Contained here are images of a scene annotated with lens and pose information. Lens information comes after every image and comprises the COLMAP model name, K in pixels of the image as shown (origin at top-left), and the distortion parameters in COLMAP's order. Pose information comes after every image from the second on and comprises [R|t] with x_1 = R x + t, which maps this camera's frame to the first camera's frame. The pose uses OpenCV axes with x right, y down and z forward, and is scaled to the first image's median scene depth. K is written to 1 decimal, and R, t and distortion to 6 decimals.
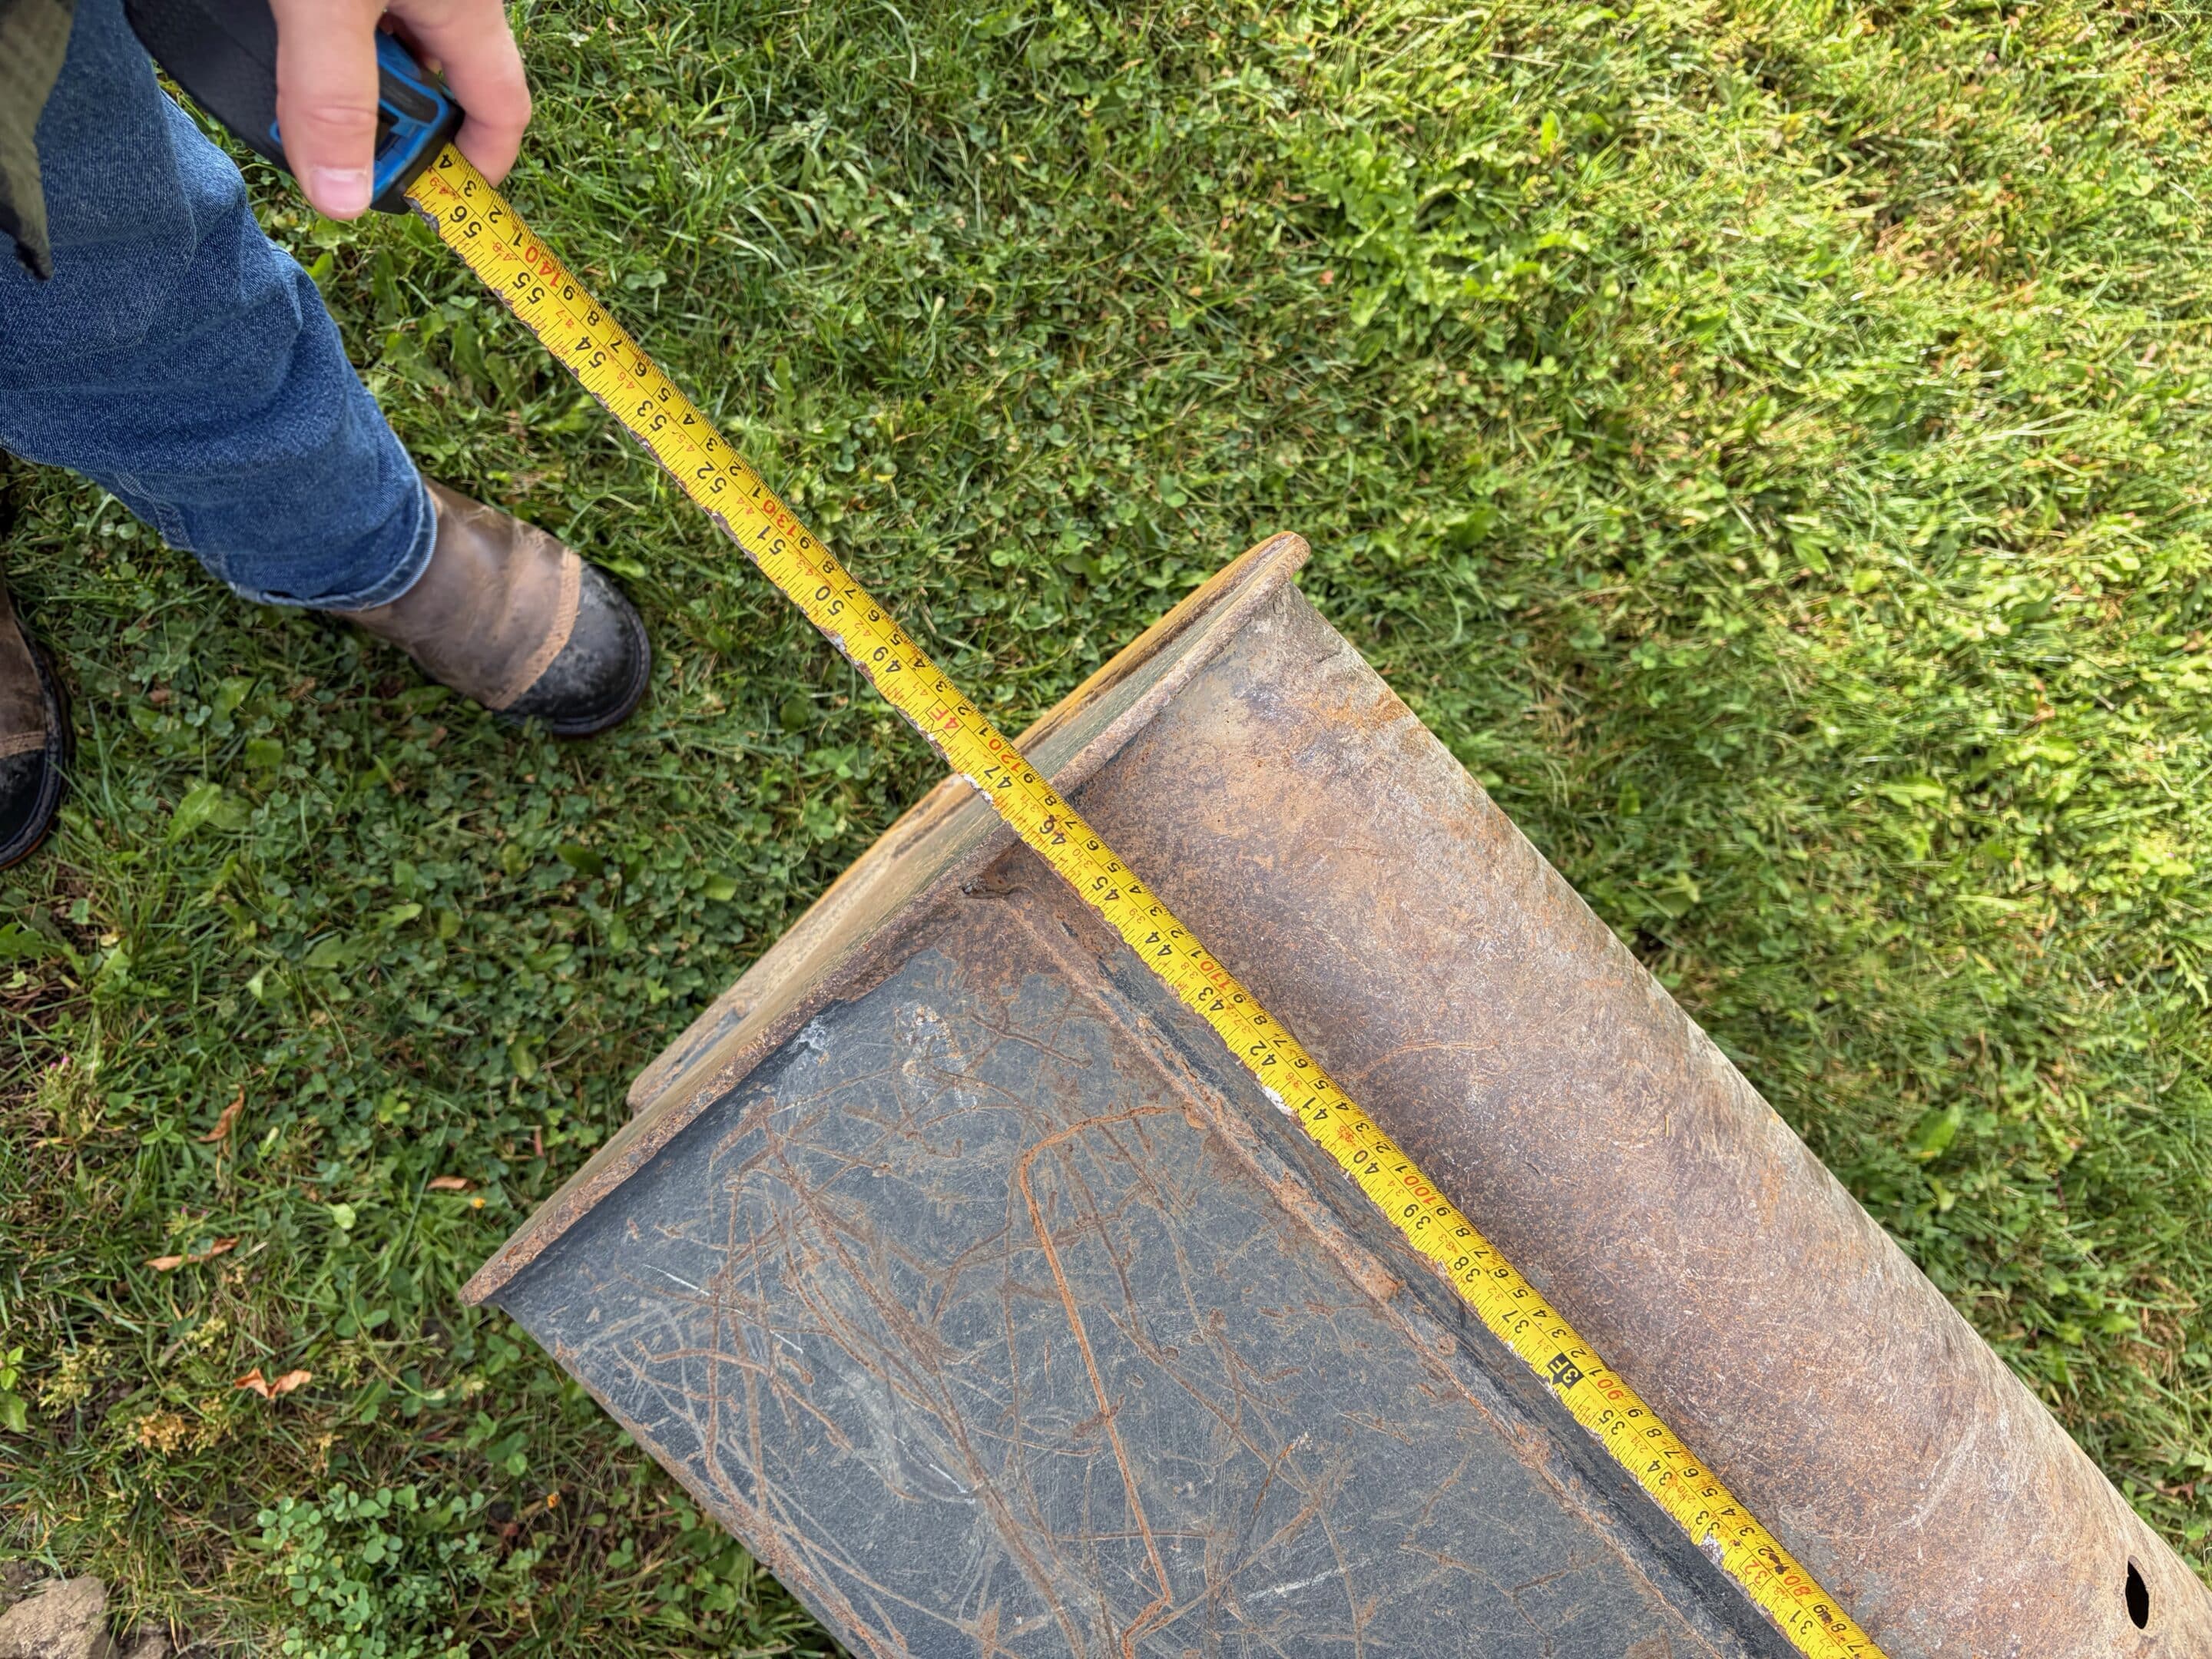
lens RADIAL K [[1670.2, 0, 1102.7], [0, 1670.2, 847.4], [0, 0, 1]] dist [0.028611, -0.027277]
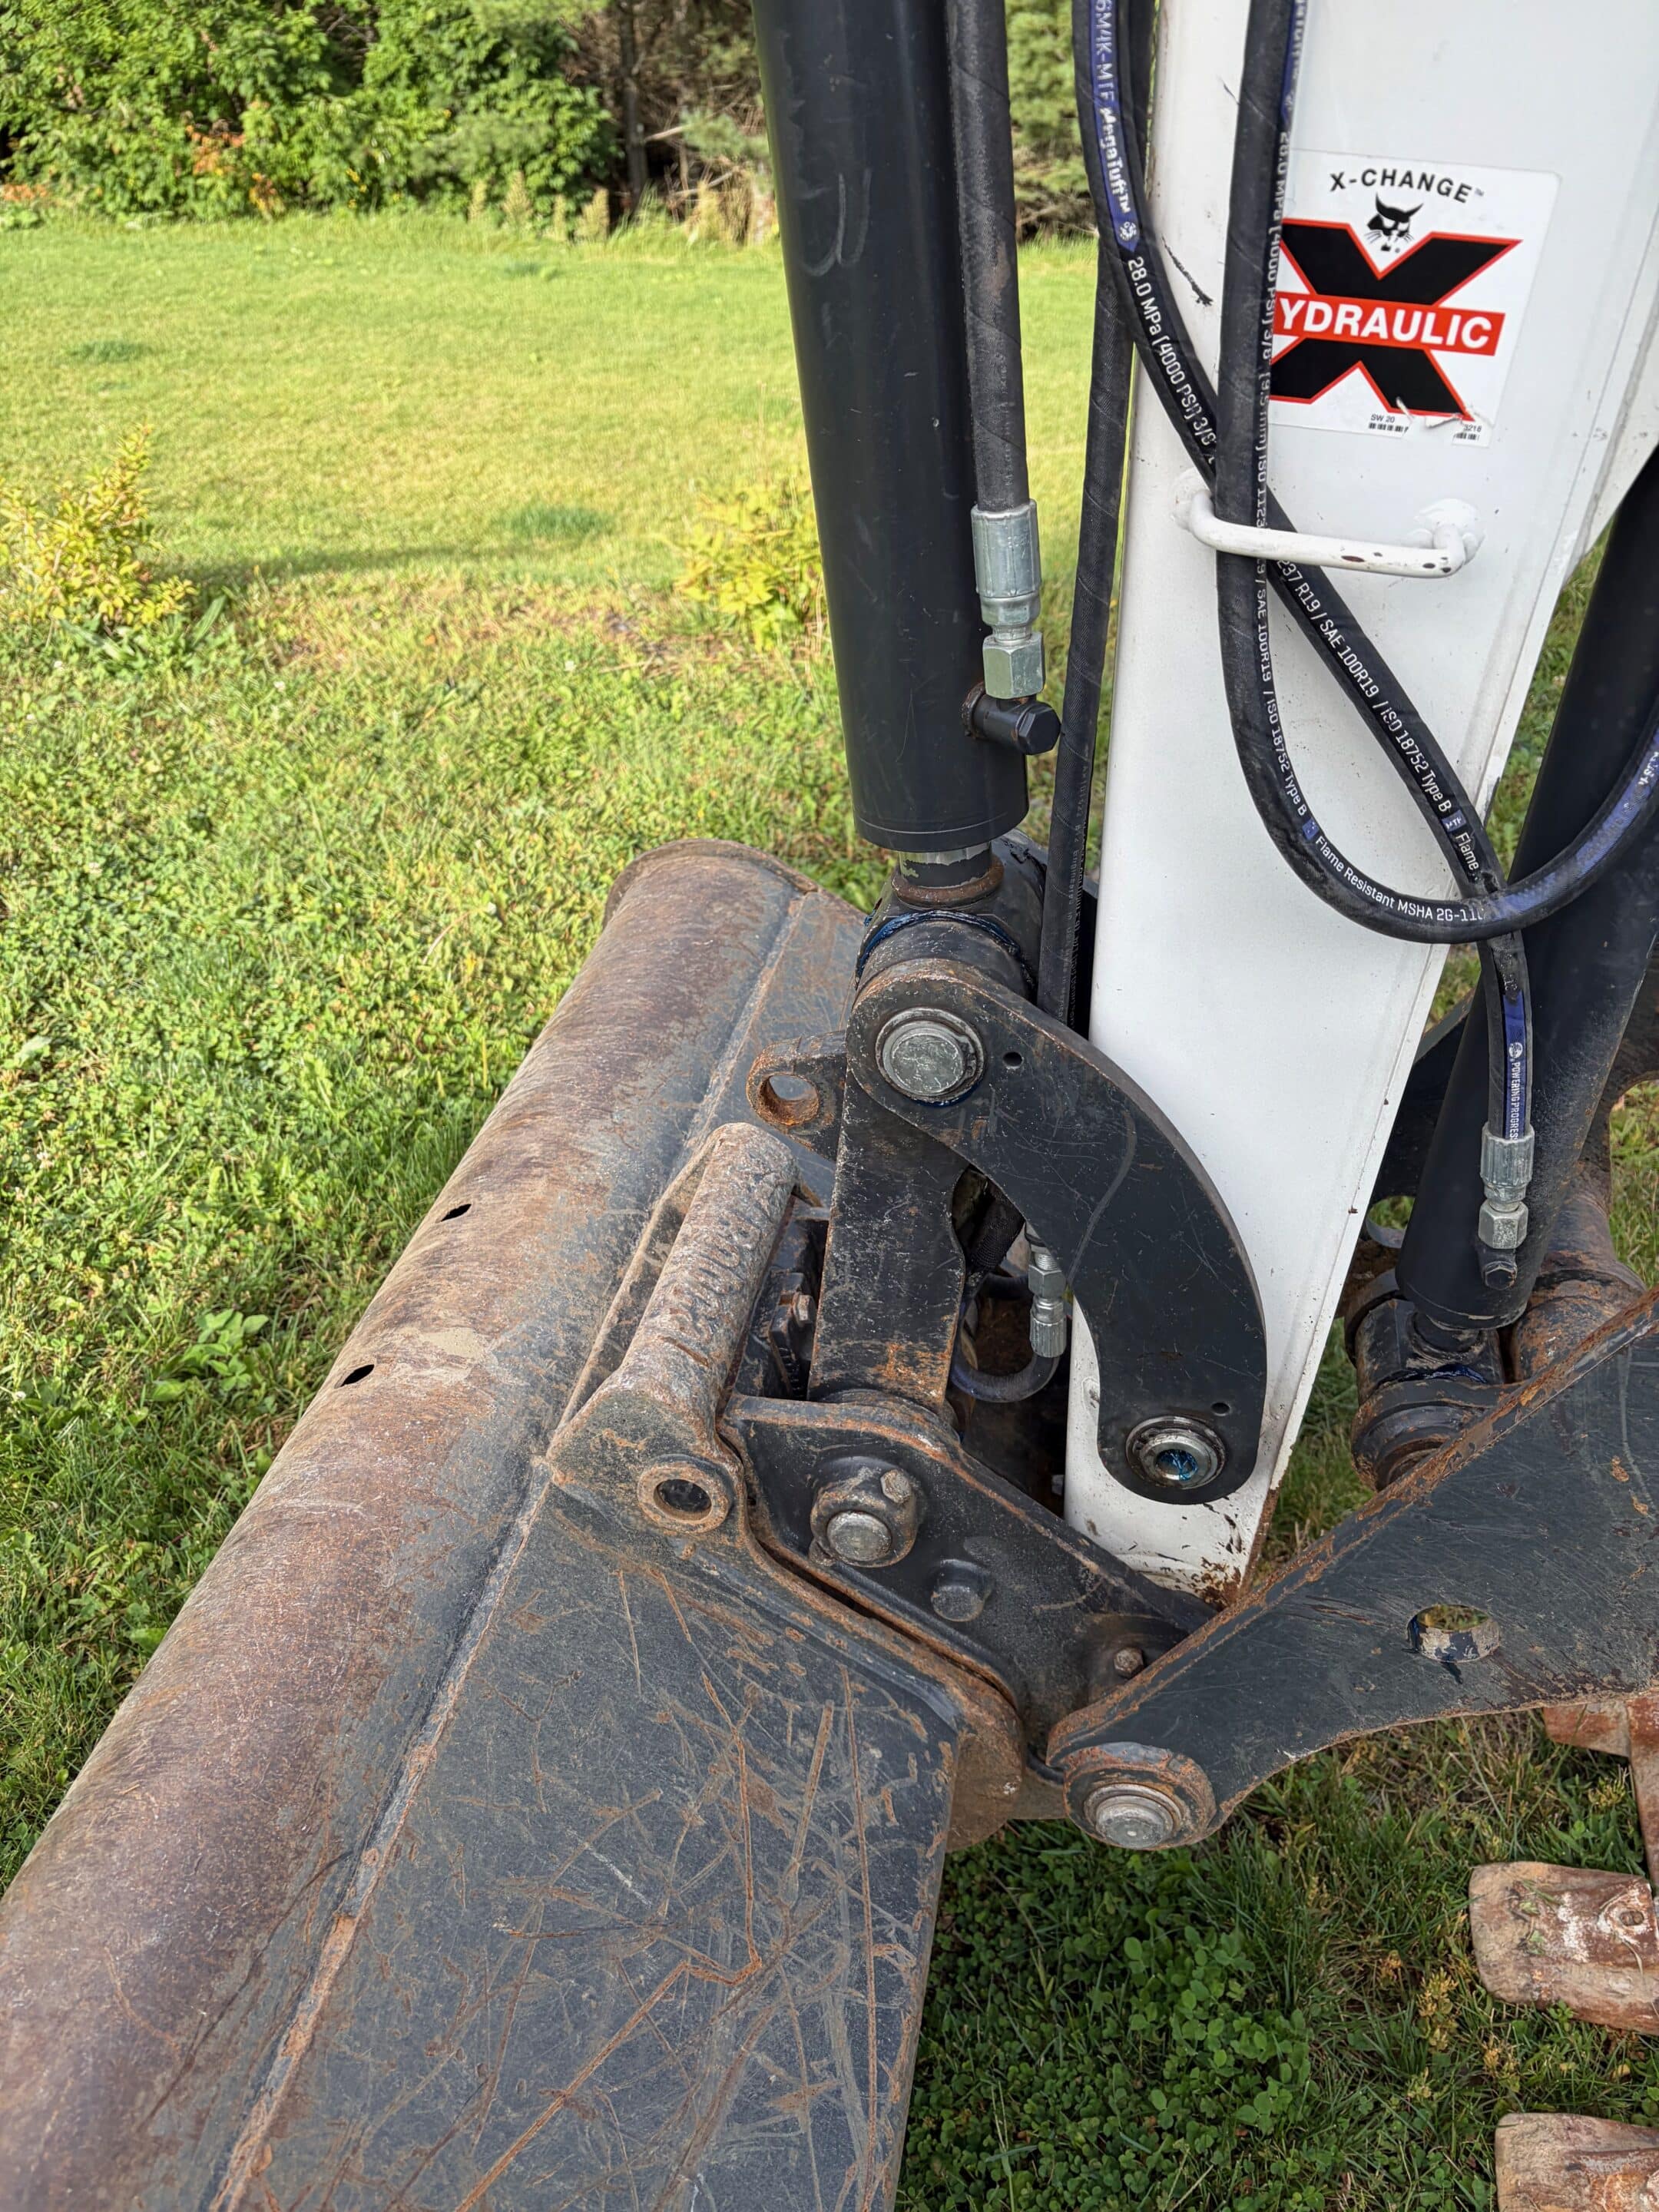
lens RADIAL K [[1670.2, 0, 823.5], [0, 1670.2, 1092.5], [0, 0, 1]] dist [0.028611, -0.027277]
pose [[-0.551701, -0.644247, 0.529691, -0.245609], [0.809617, -0.261105, 0.525685, 0.058558], [-0.200366, 0.718867, 0.665645, -0.263500]]
